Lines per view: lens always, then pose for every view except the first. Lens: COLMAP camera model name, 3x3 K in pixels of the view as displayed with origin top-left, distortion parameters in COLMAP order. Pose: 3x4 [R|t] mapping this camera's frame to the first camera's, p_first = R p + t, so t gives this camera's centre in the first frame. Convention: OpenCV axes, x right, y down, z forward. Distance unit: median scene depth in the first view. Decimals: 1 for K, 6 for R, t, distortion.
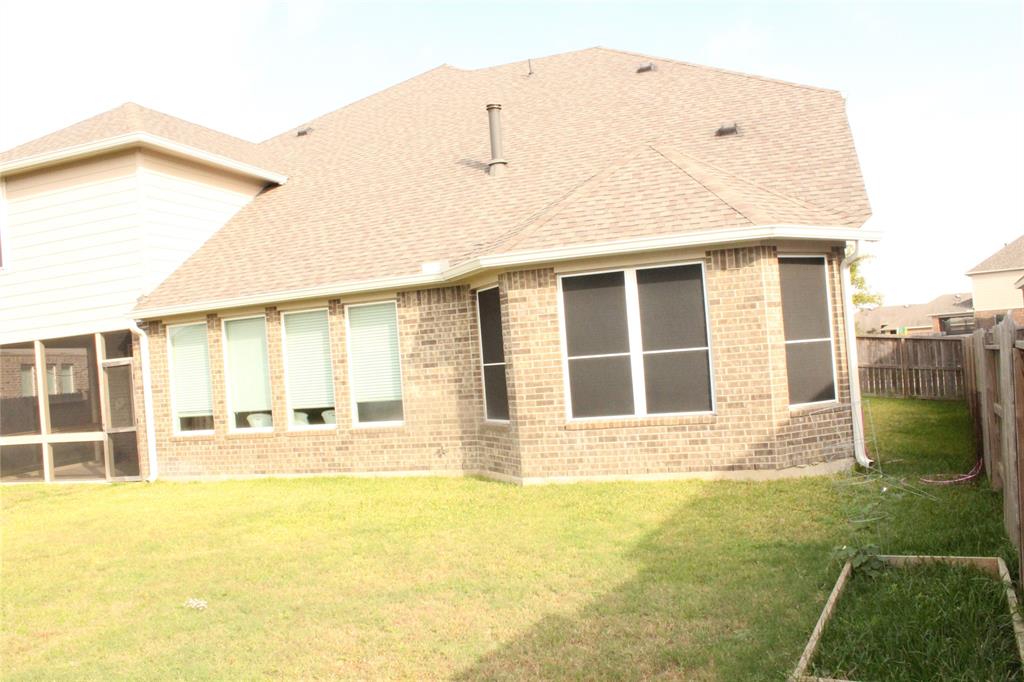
lens RADIAL K [[807.4, 0, 519.8], [0, 807.4, 351.5], [0, 0, 1]] dist [-0.130026, 0.093033]
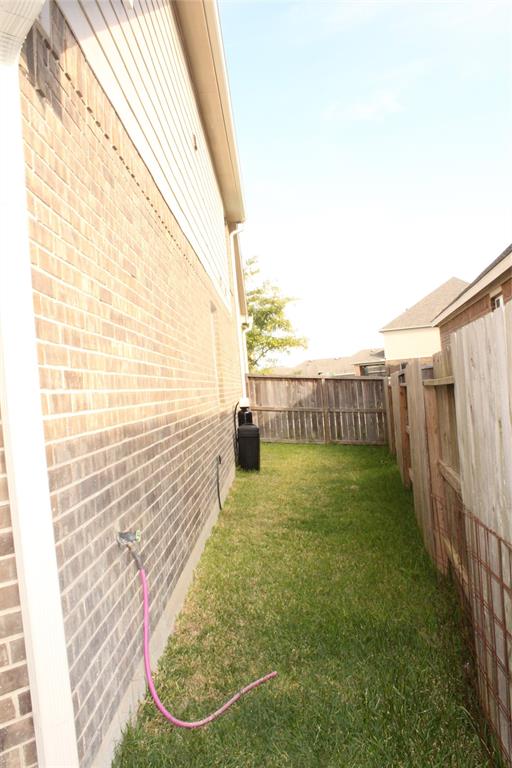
lens RADIAL K [[605.5, 0, 254.5], [0, 605.5, 384.9], [0, 0, 1]] dist [-0.130026, 0.093033]
pose [[0.949666, -0.005772, 0.313210, 0.189305], [0.011257, 0.999813, -0.015707, 0.001044], [-0.313061, 0.018442, 0.949554, 0.354939]]
